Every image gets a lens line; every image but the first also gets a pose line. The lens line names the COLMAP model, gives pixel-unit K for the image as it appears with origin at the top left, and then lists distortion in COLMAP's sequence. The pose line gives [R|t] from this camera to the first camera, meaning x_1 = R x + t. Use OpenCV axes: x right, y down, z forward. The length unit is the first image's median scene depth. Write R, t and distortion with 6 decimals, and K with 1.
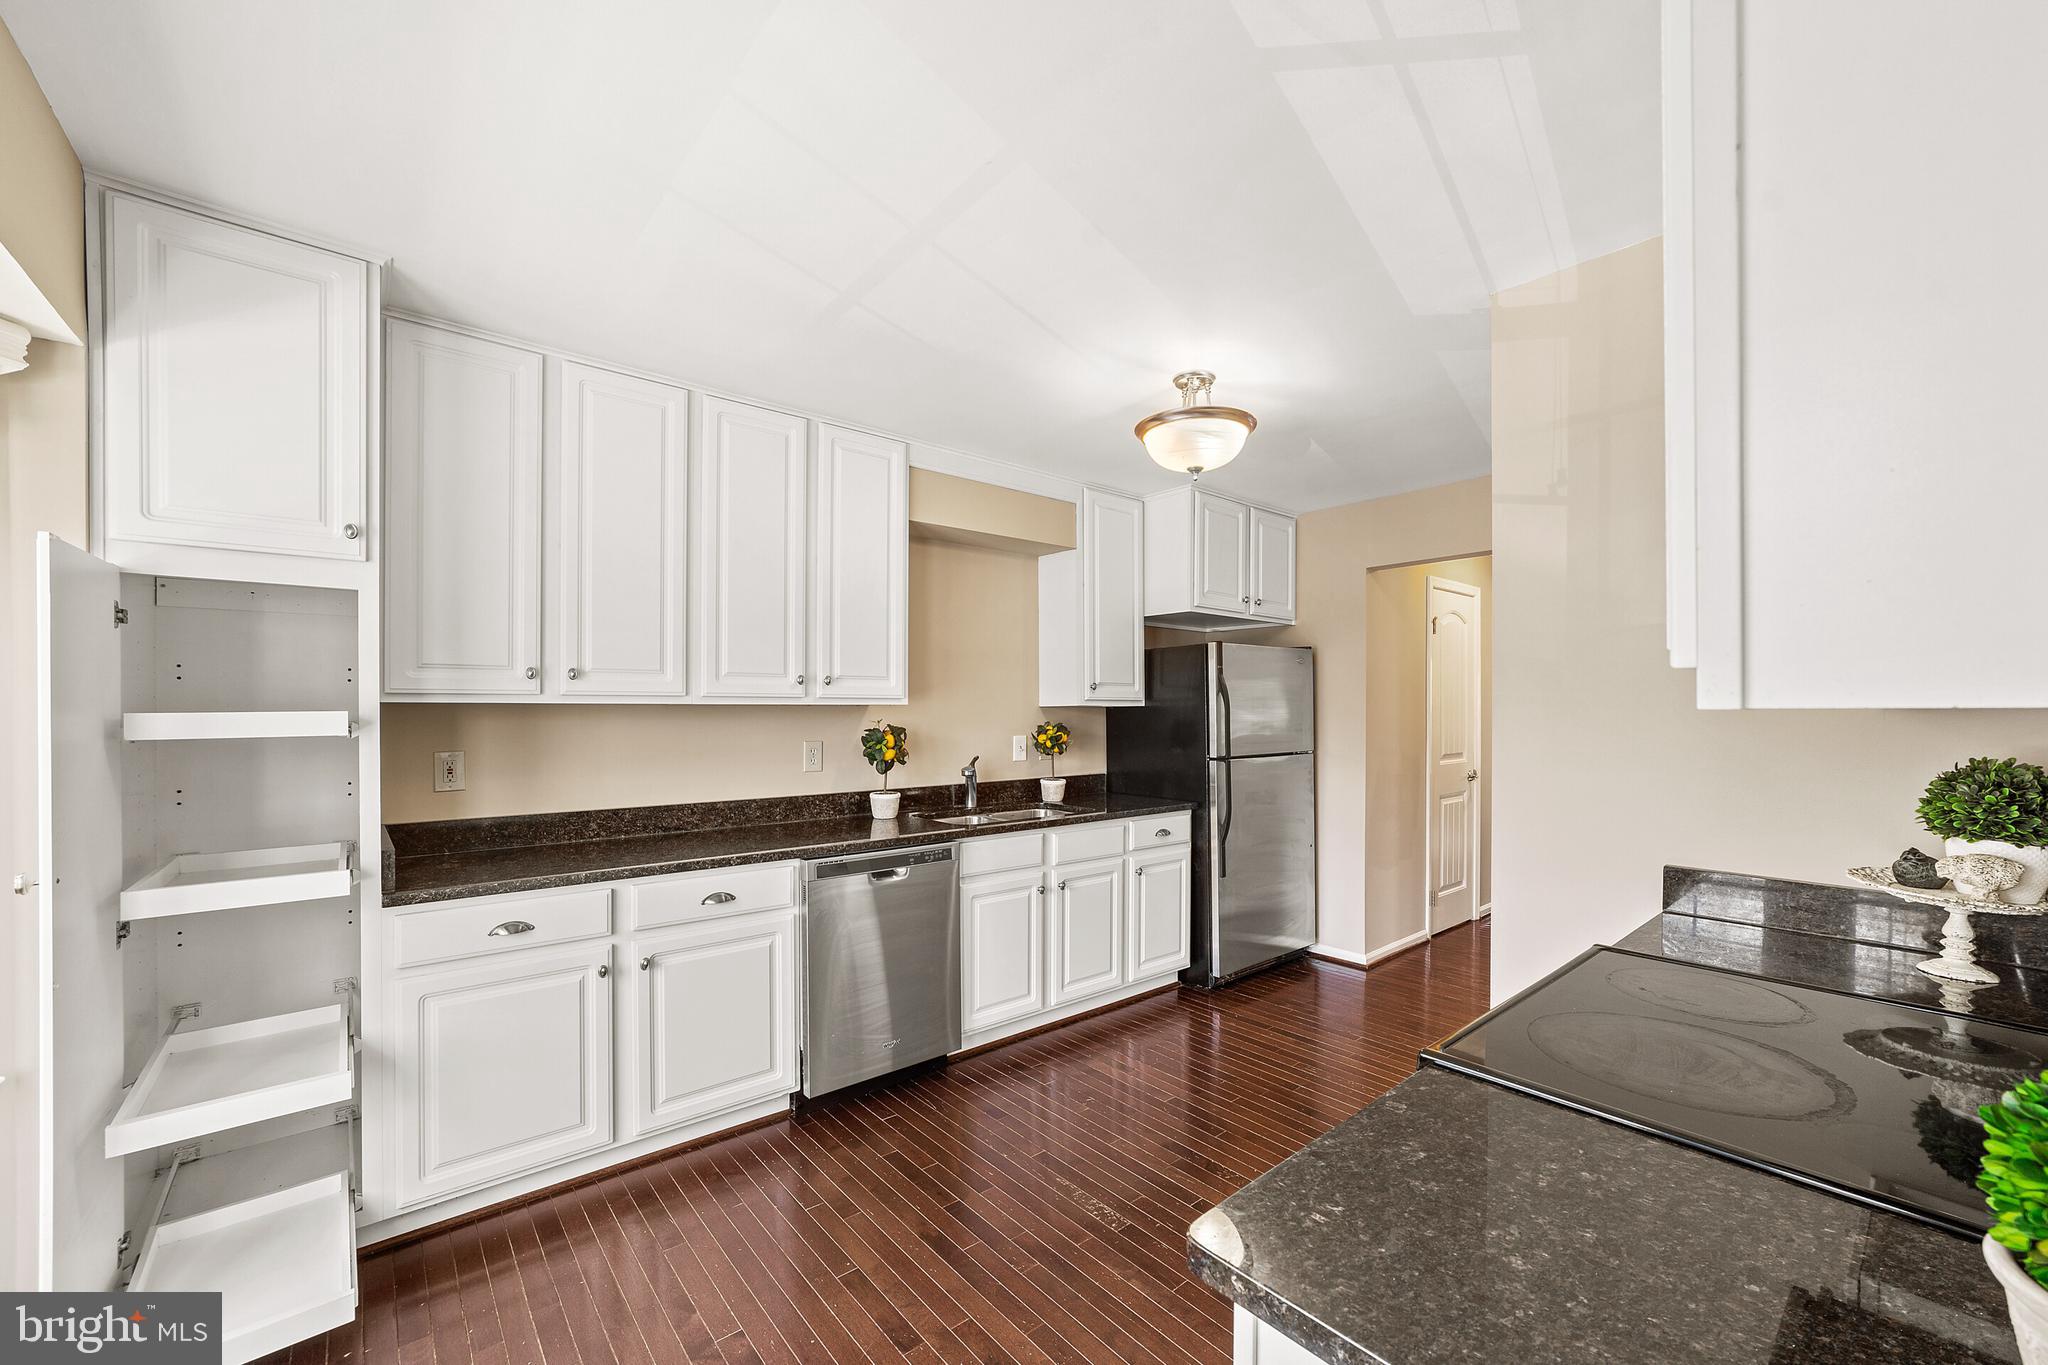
lens RADIAL K [[799.6, 0, 1002.5], [0, 799.6, 714.3], [0, 0, 1]] dist [-0.014014, 0.002727]
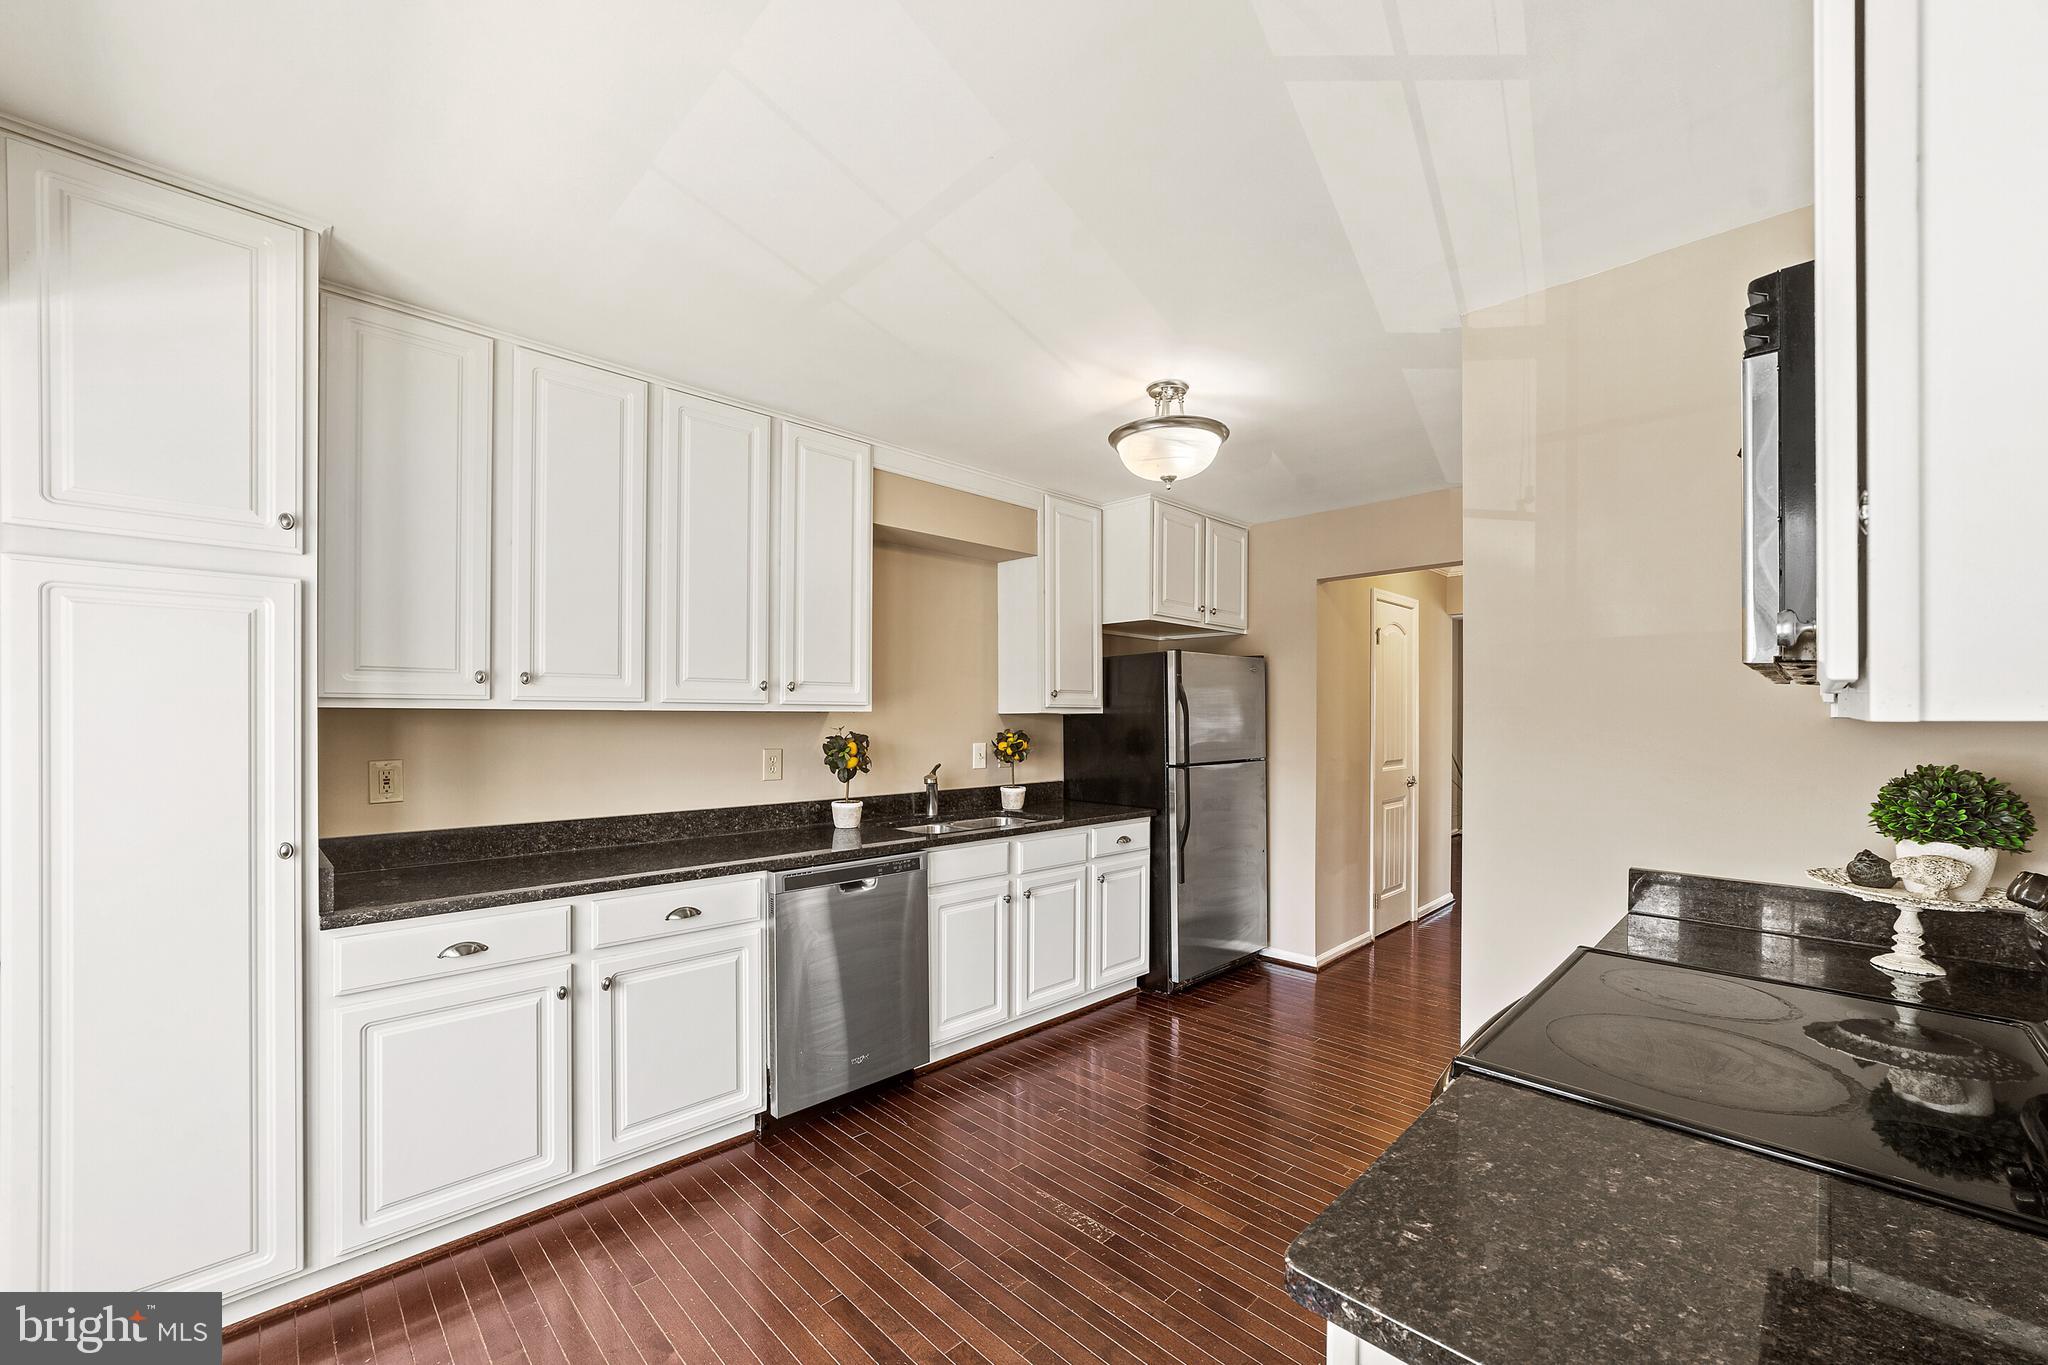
lens RADIAL K [[799.6, 0, 997.6], [0, 799.6, 721.6], [0, 0, 1]] dist [-0.014014, 0.002727]
pose [[0.997077, 0.002198, 0.076377, -0.058441], [-0.002241, 0.999997, 0.000479, -0.000865], [-0.076376, -0.000649, 0.997079, 0.018547]]
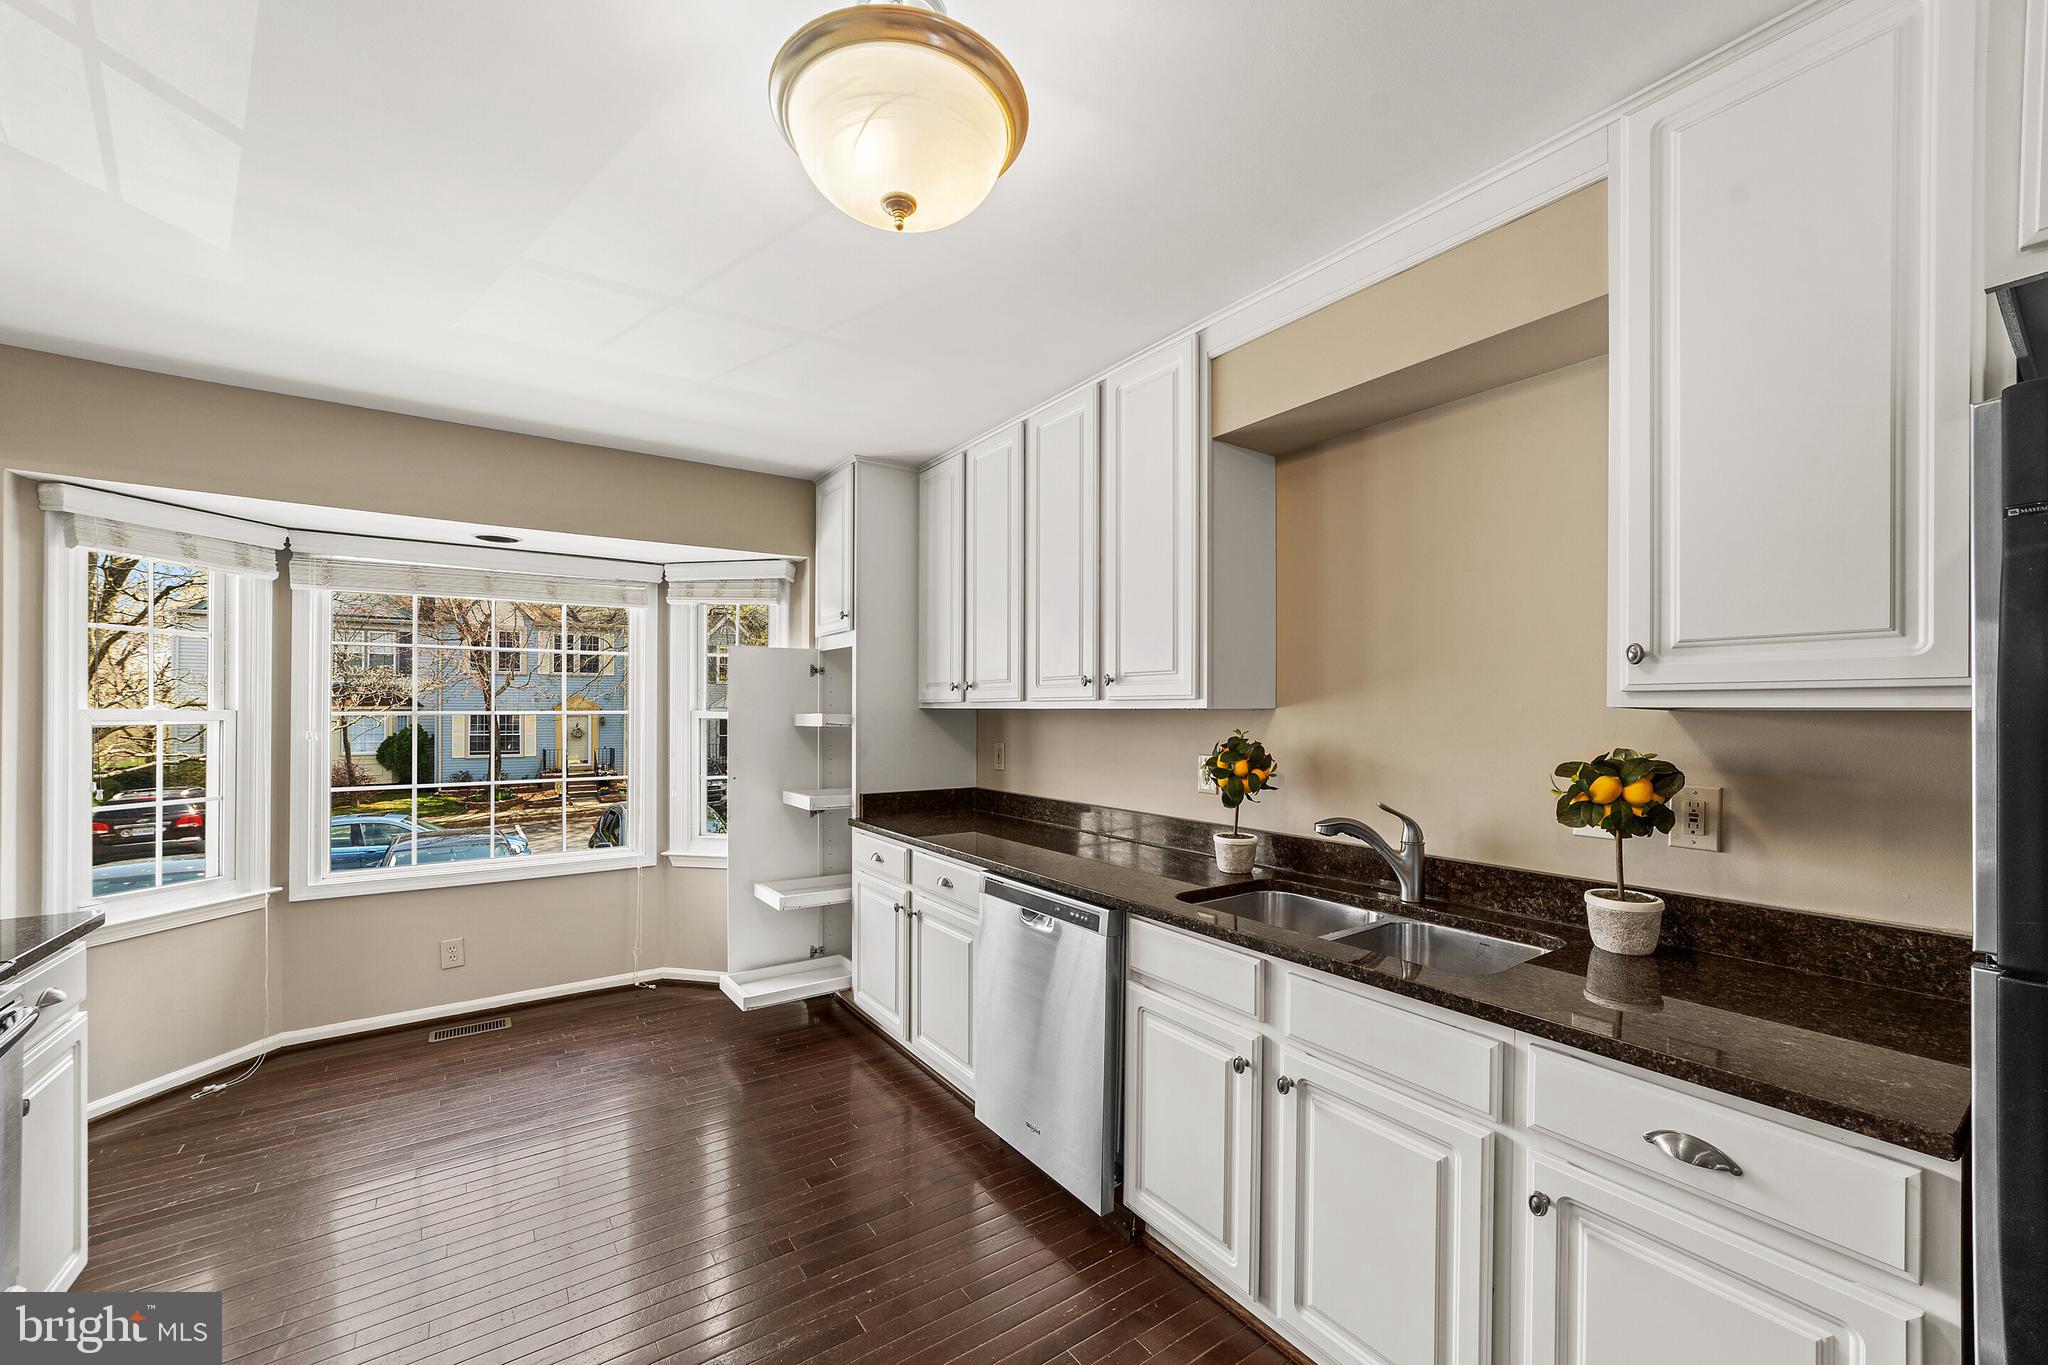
lens RADIAL K [[799.6, 0, 1067.6], [0, 799.6, 705.1], [0, 0, 1]] dist [-0.014014, 0.002727]
pose [[-0.033515, -0.007315, -0.999411, 0.842321], [-0.007189, 0.999949, -0.007078, -0.012525], [0.999412, 0.006948, -0.033566, 1.329395]]
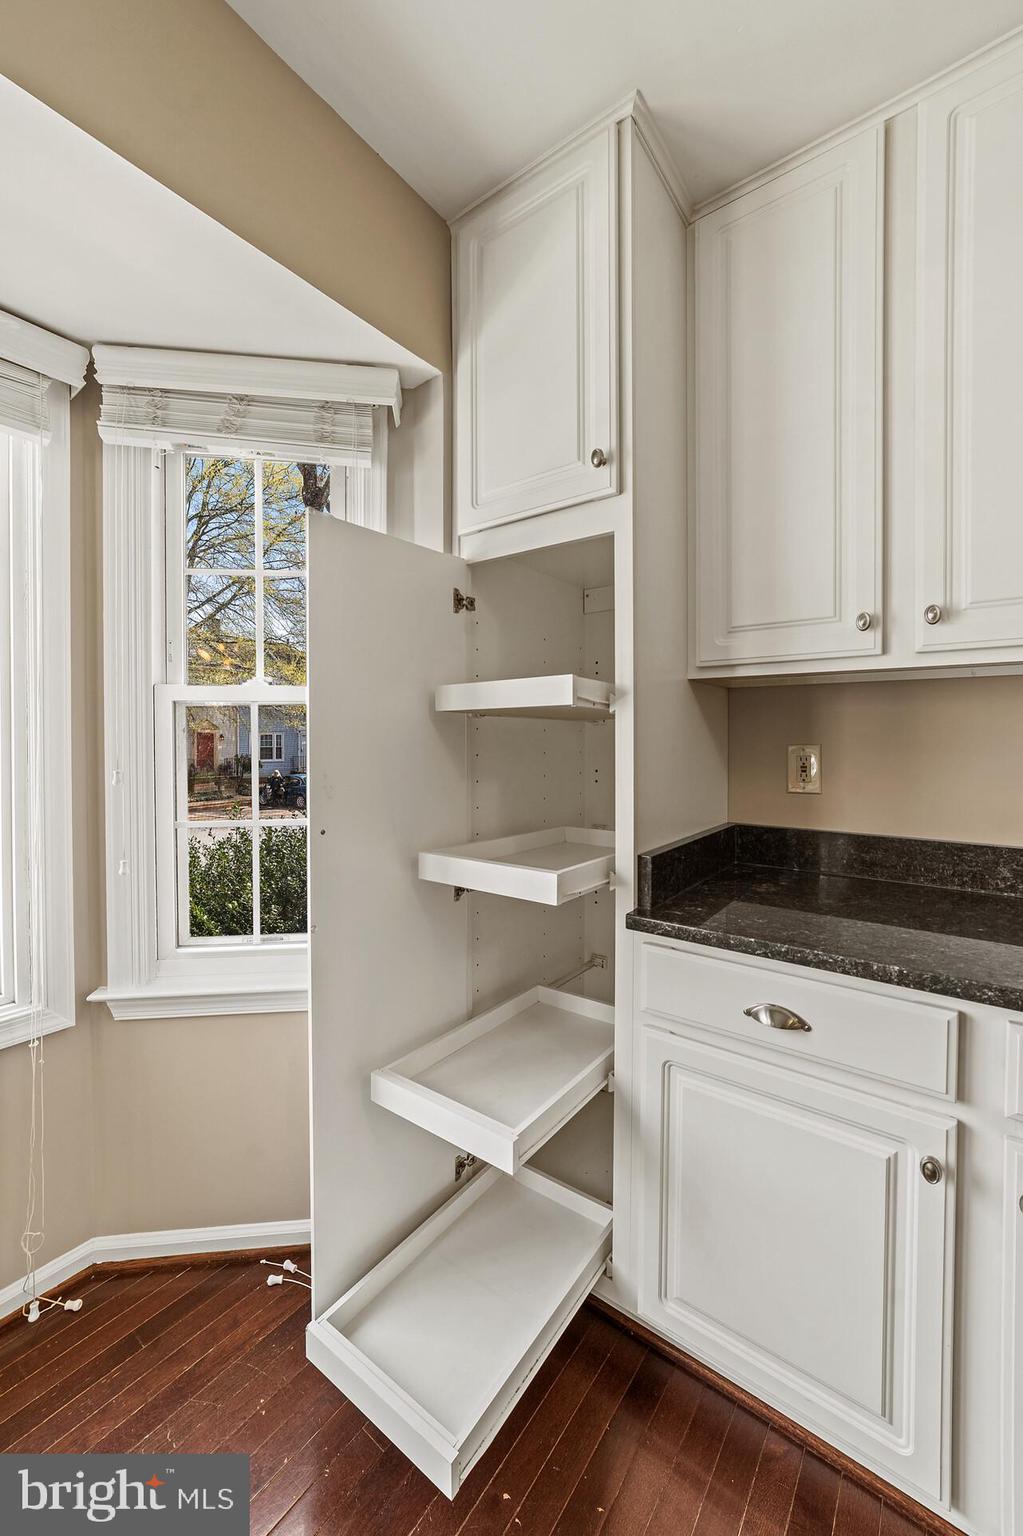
lens RADIAL K [[599.7, 0, 525.9], [0, 599.7, 746.0], [0, 0, 1]] dist [-0.014014, 0.002727]
pose [[0.257650, 0.011496, -0.966170, -0.203487], [-0.007677, 0.999922, 0.009850, 0.049953], [0.966208, 0.004879, 0.257718, 0.647244]]
